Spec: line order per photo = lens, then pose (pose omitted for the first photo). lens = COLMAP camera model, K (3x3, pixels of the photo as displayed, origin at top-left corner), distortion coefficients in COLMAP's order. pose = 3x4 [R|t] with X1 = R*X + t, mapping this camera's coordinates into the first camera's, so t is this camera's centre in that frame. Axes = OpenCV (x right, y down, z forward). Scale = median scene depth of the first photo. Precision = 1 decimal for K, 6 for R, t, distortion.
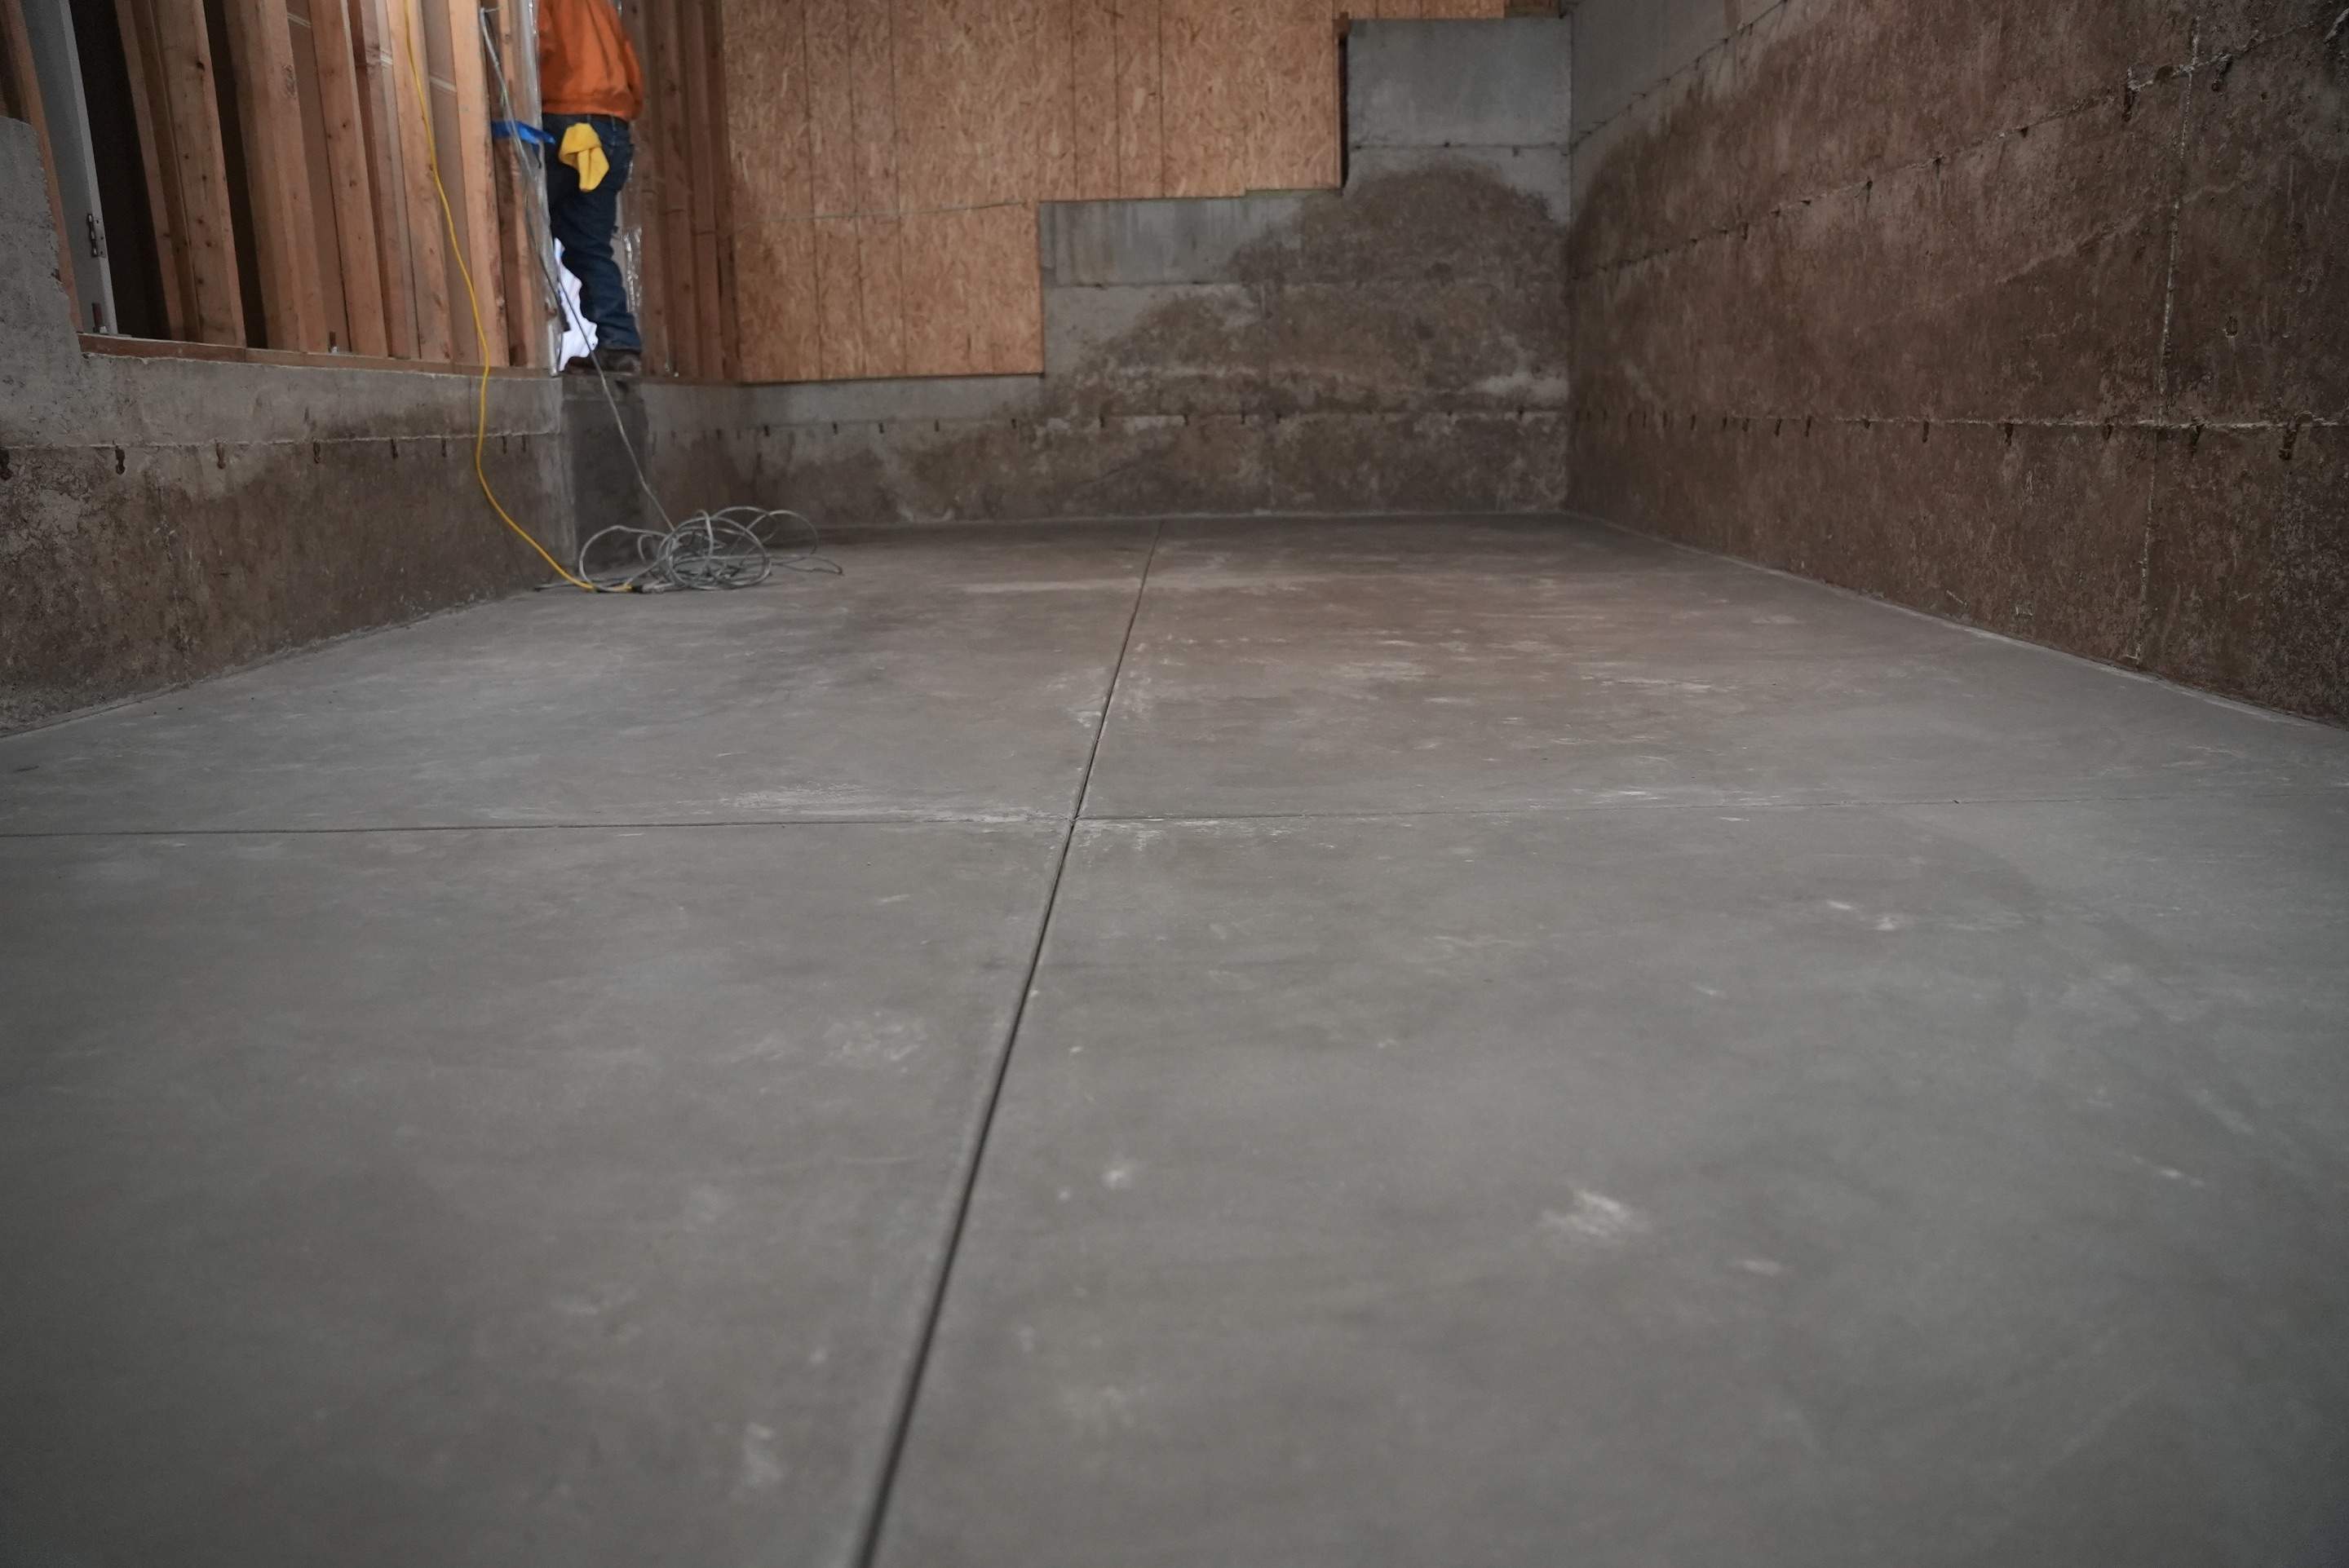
lens RADIAL K [[1622.6, 0, 1183.3], [0, 1622.6, 802.8], [0, 0, 1]] dist [-0.176051, 0.130298]
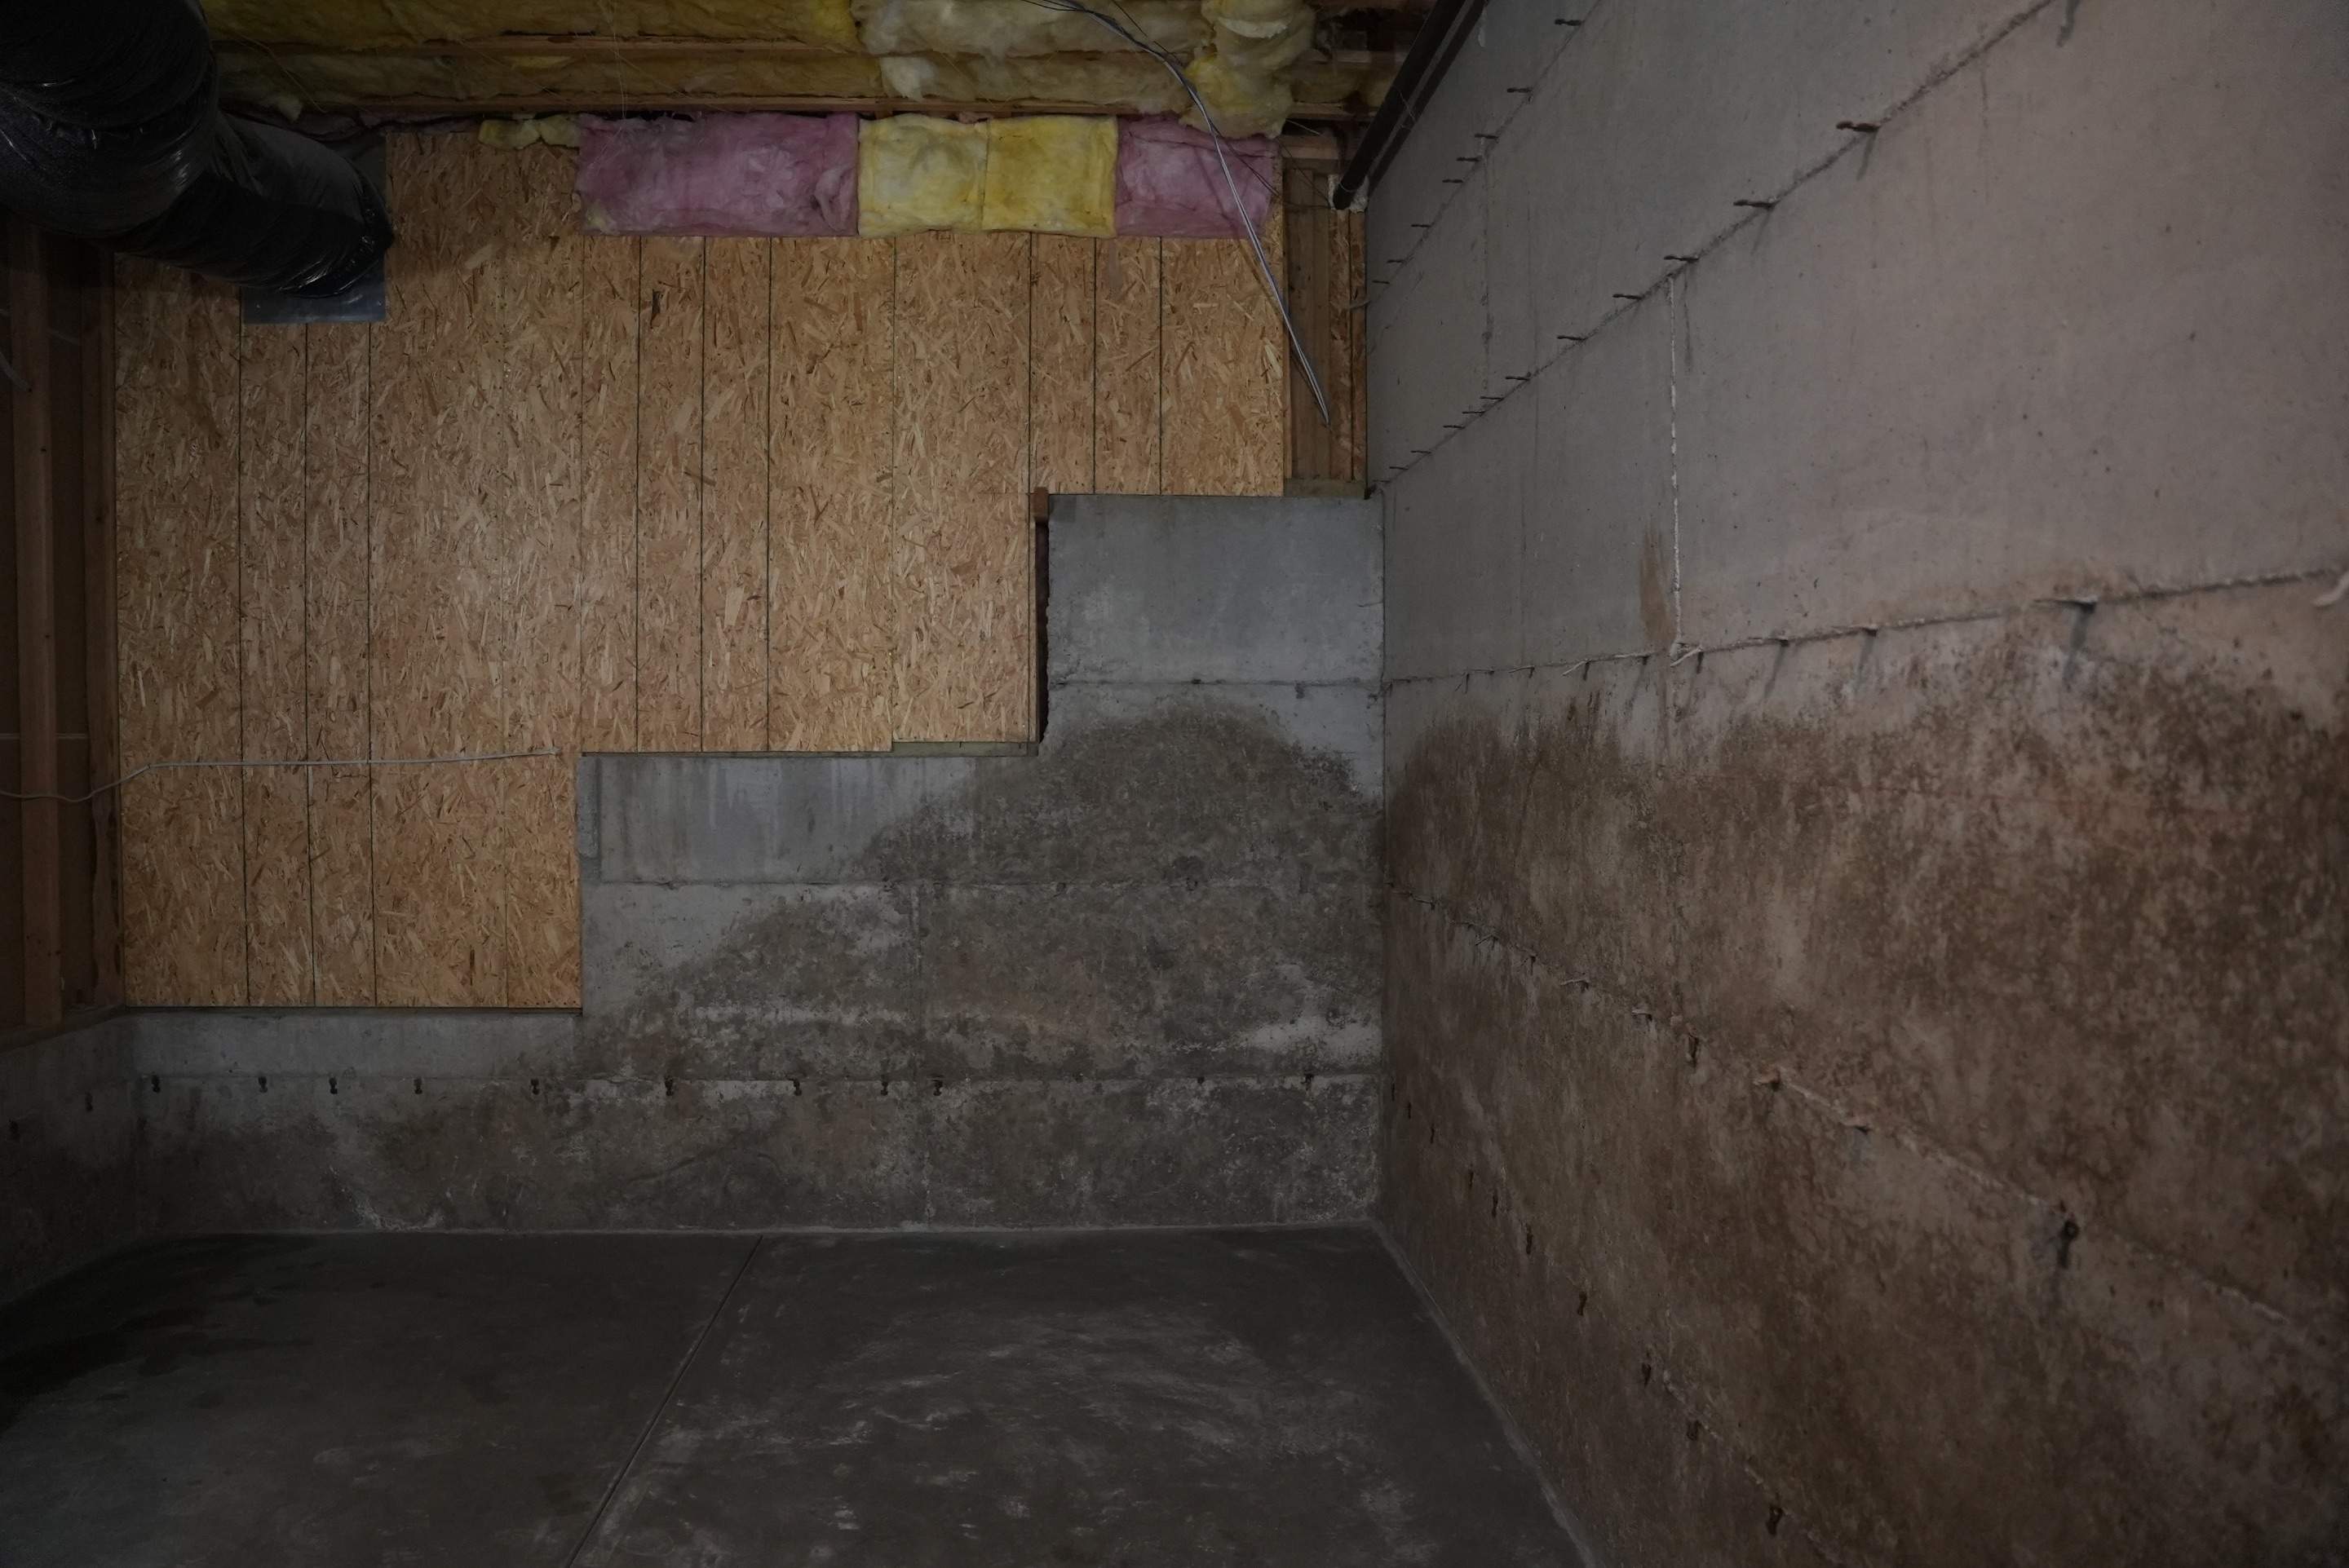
lens RADIAL K [[1622.6, 0, 1177.3], [0, 1622.6, 798.2], [0, 0, 1]] dist [-0.176051, 0.130298]
pose [[0.996396, 0.019116, 0.082638, 0.102529], [-0.002484, 0.980431, -0.196849, -0.232413], [-0.084784, 0.195934, 0.976945, 0.338400]]
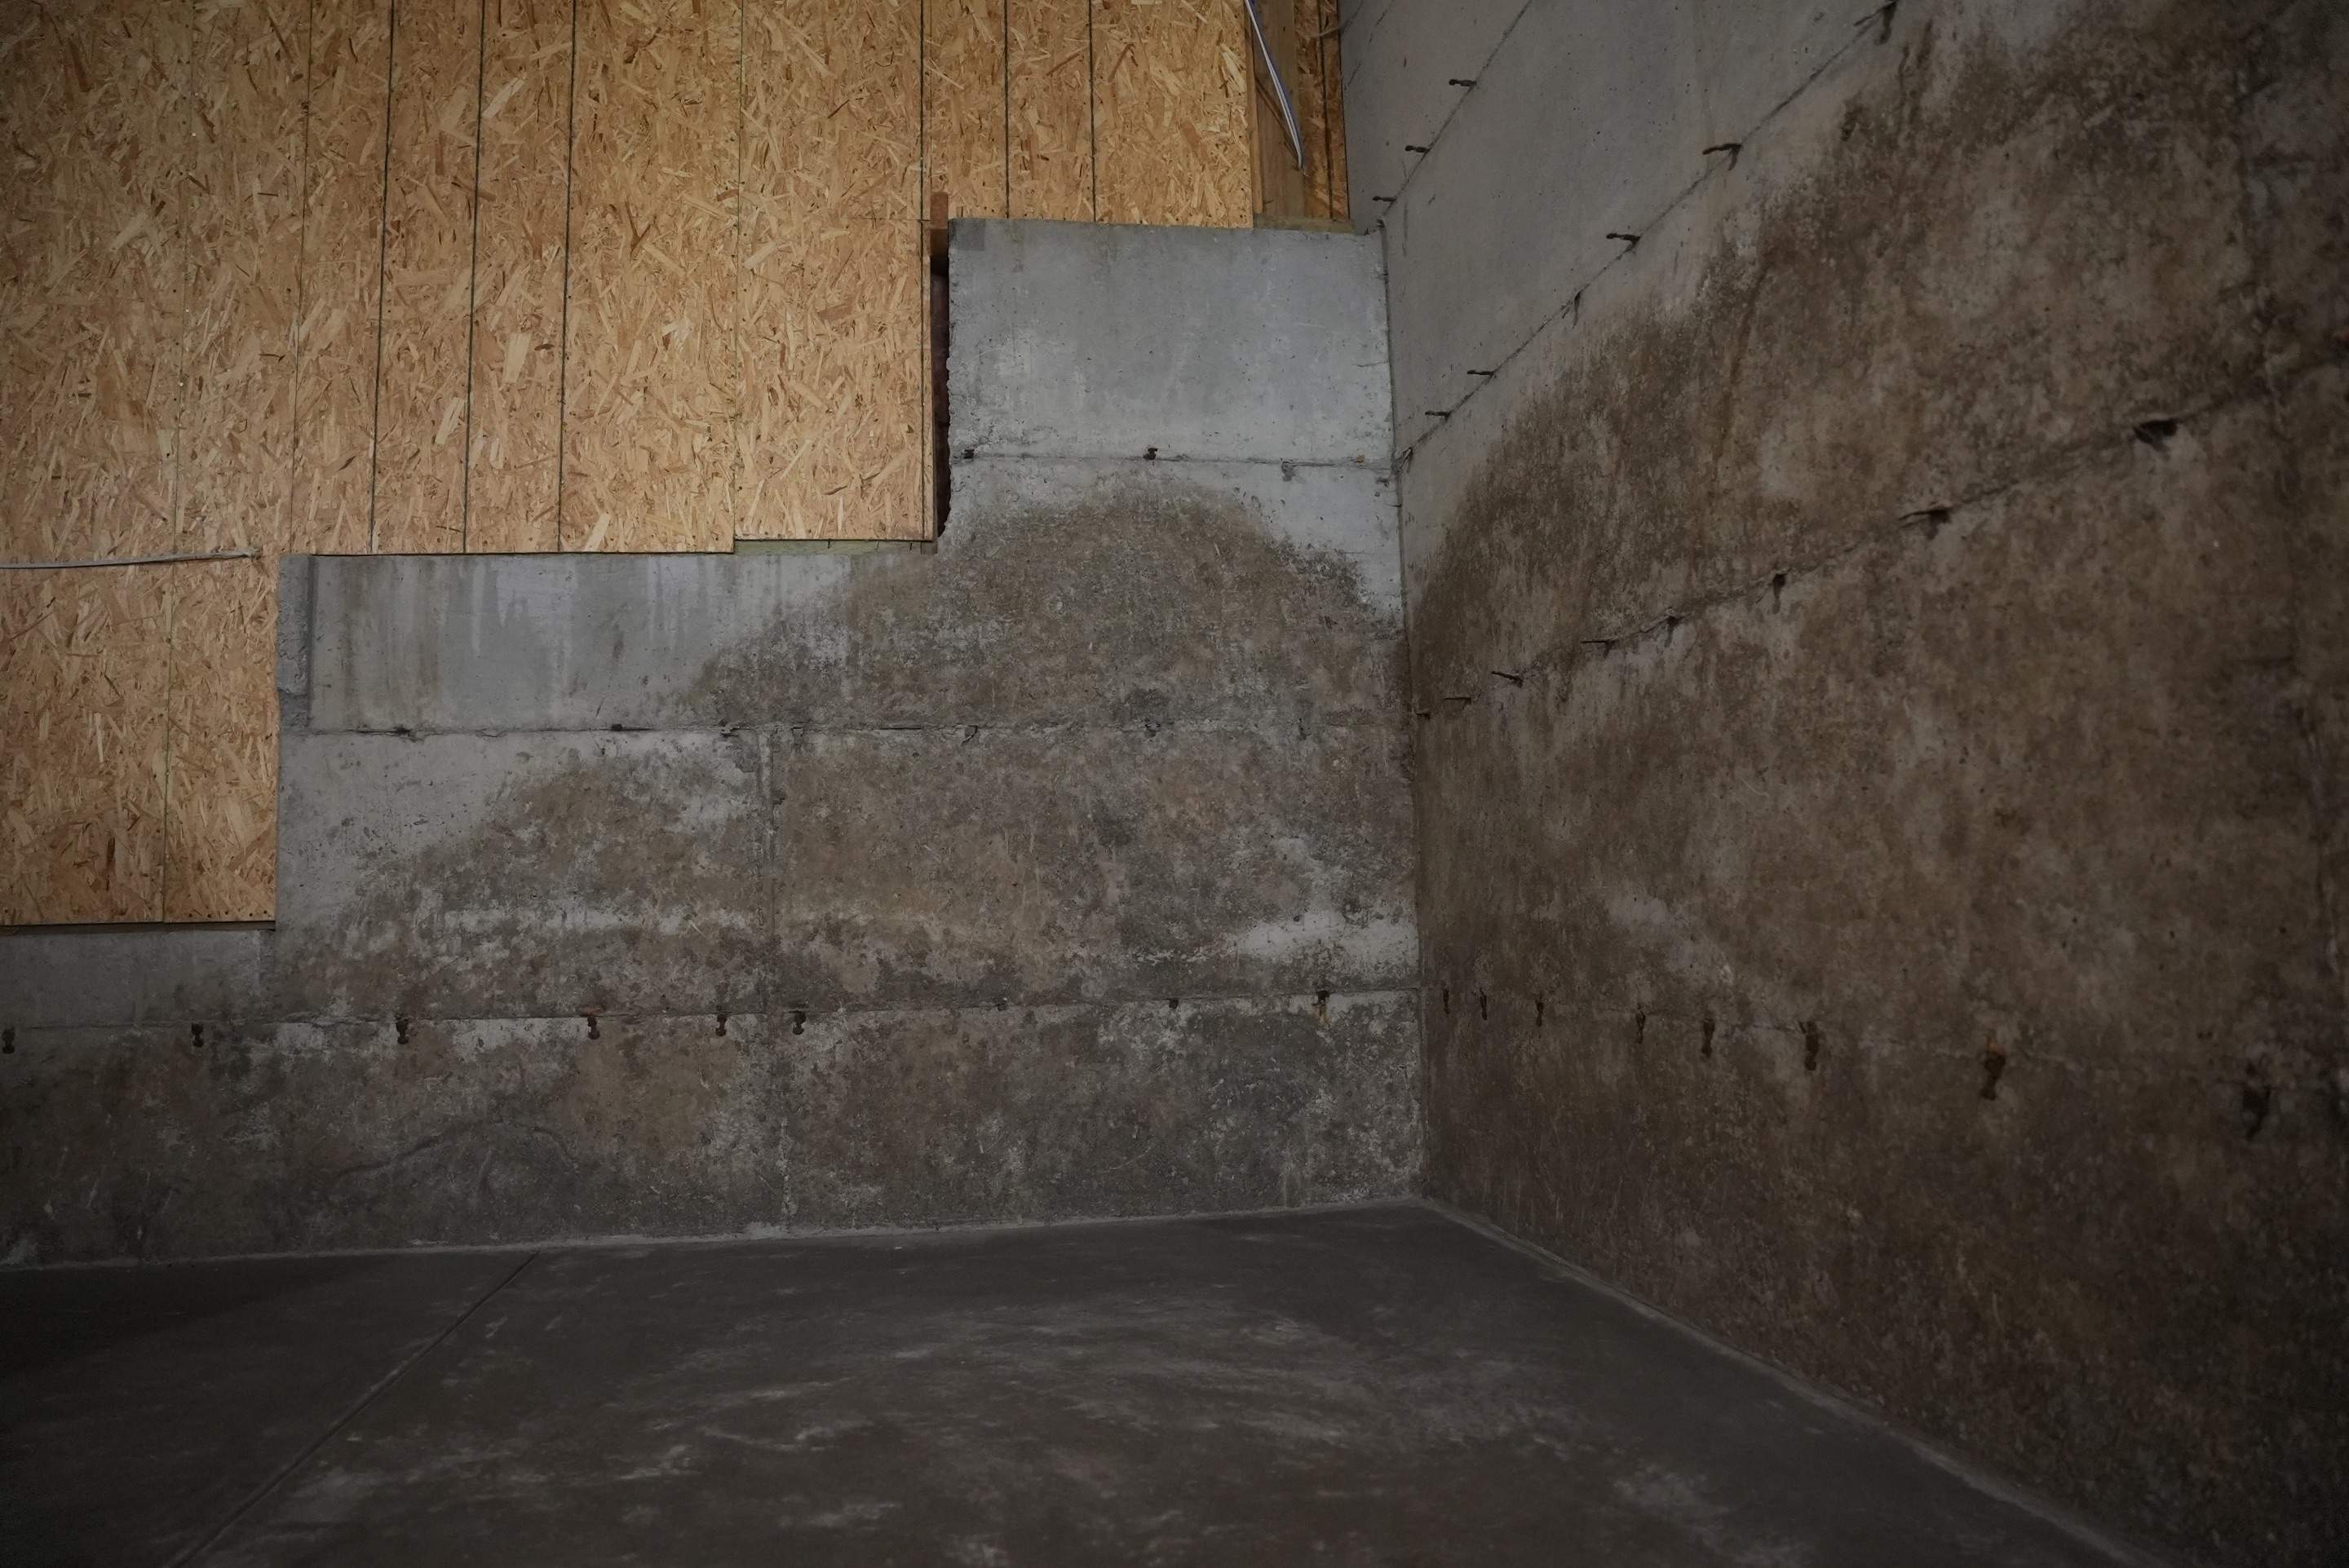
lens RADIAL K [[1622.6, 0, 1177.7], [0, 1622.6, 792.4], [0, 0, 1]] dist [-0.176051, 0.130298]
pose [[0.983862, 0.005760, 0.178839, 0.085180], [0.051621, 0.947848, -0.314514, -0.157425], [-0.171324, 0.318670, 0.932254, 0.555006]]
